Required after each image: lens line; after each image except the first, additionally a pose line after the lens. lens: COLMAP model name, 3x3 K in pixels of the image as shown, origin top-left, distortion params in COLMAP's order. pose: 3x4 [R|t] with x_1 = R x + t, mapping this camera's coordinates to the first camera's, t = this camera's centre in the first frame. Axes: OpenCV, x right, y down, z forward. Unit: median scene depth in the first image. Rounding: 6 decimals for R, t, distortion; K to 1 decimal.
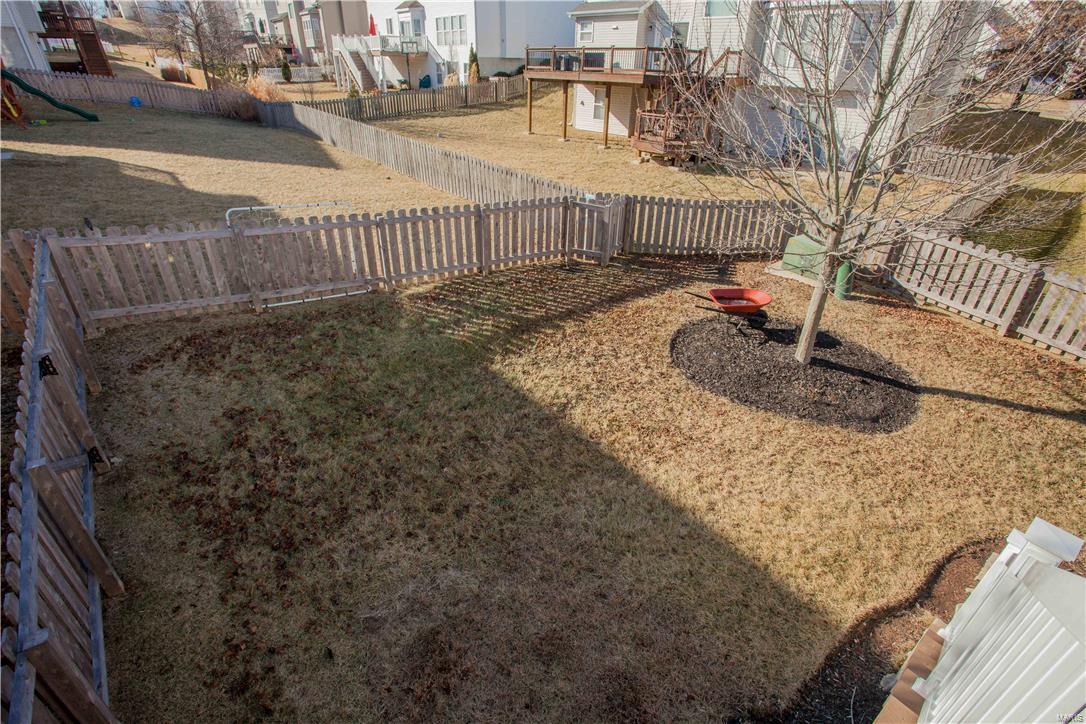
lens RADIAL K [[528.2, 0, 541.2], [0, 528.2, 364.1], [0, 0, 1]] dist [-0.068711, 0.028229]
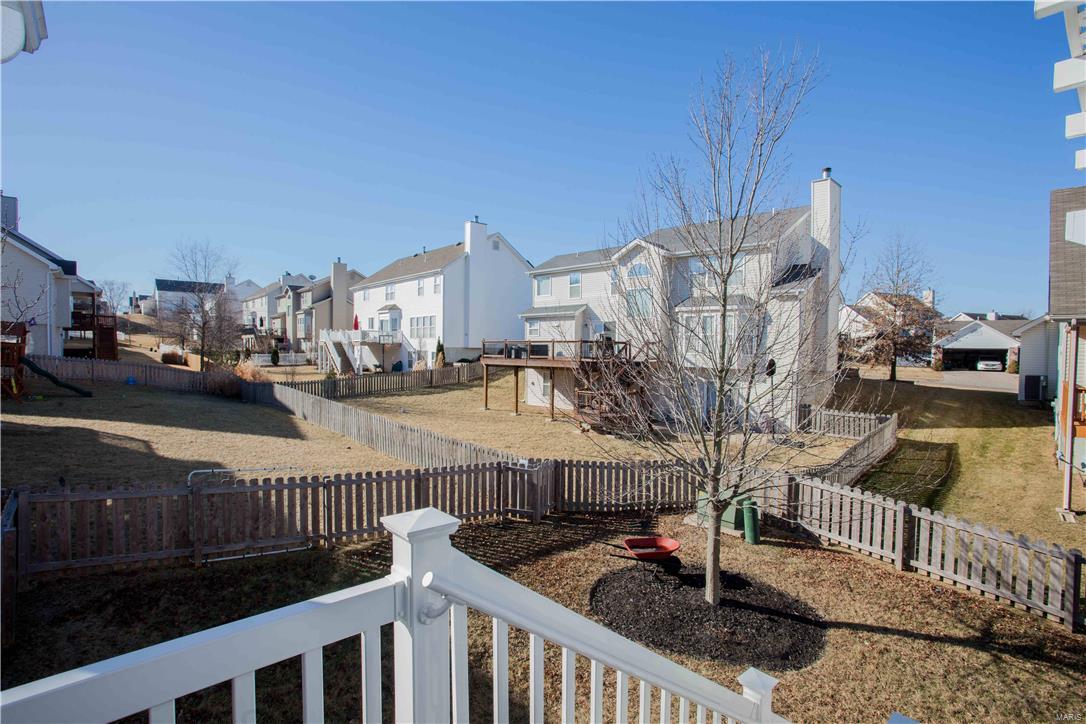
lens RADIAL K [[528.2, 0, 545.6], [0, 528.2, 365.8], [0, 0, 1]] dist [-0.068711, 0.028229]
pose [[0.997645, -0.006474, 0.068290, 0.073736], [0.038155, 0.879690, -0.474014, 0.046611], [-0.057005, 0.475503, 0.877865, -0.116849]]
